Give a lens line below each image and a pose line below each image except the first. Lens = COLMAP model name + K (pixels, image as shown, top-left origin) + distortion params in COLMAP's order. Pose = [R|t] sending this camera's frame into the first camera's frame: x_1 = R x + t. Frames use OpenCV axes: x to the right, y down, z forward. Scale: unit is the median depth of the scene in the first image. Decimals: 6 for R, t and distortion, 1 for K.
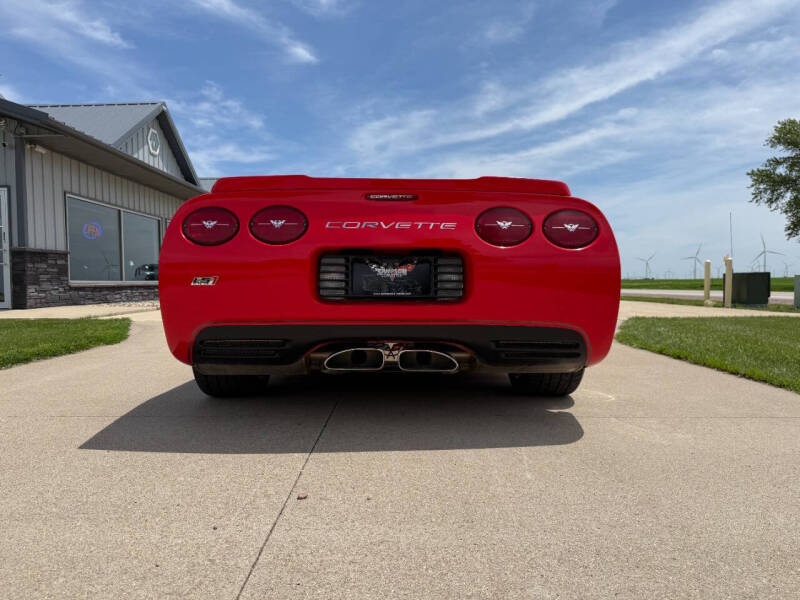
lens RADIAL K [[576.0, 0, 400.0], [0, 576.0, 300.0], [0, 0, 1]] dist [-0.008373, -0.003967]
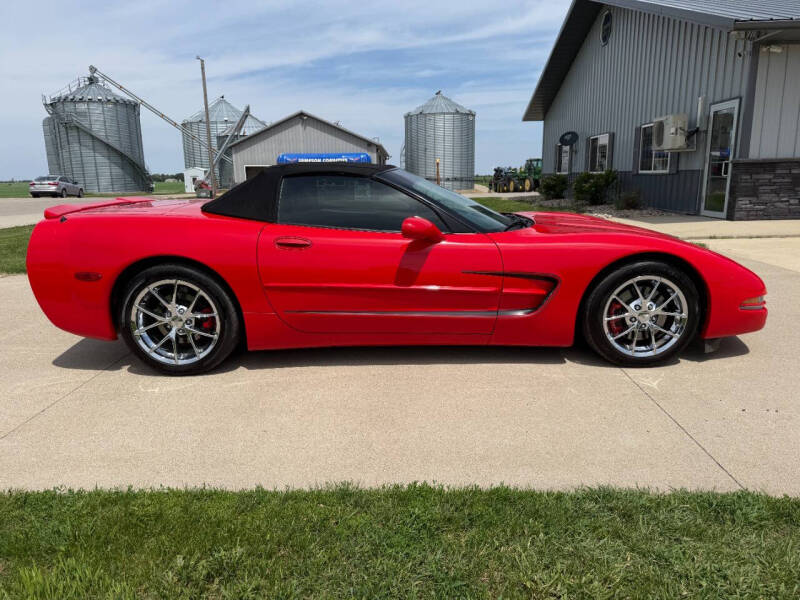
lens RADIAL K [[576.0, 0, 400.0], [0, 576.0, 300.0], [0, 0, 1]] dist [-0.008373, -0.003967]
pose [[-0.019857, 0.225247, -0.974099, 0.394634], [-0.011979, 0.974168, 0.225507, -0.070832], [0.999731, 0.016147, -0.016645, 0.425925]]
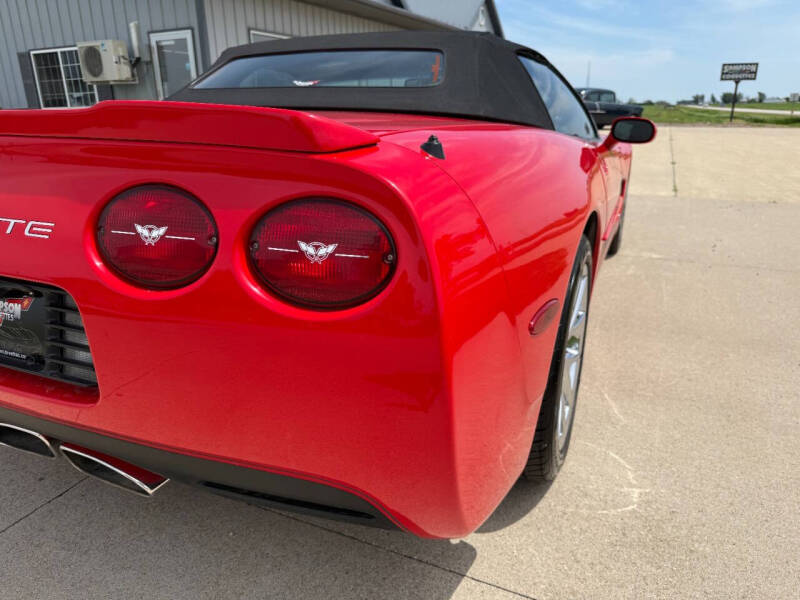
lens RADIAL K [[576.0, 0, 400.0], [0, 576.0, 300.0], [0, 0, 1]] dist [-0.008373, -0.003967]
pose [[0.912323, 0.127466, -0.389126, 0.100647], [-0.008332, 0.955896, 0.293588, -0.041625], [0.409387, -0.264605, 0.873148, 0.147574]]
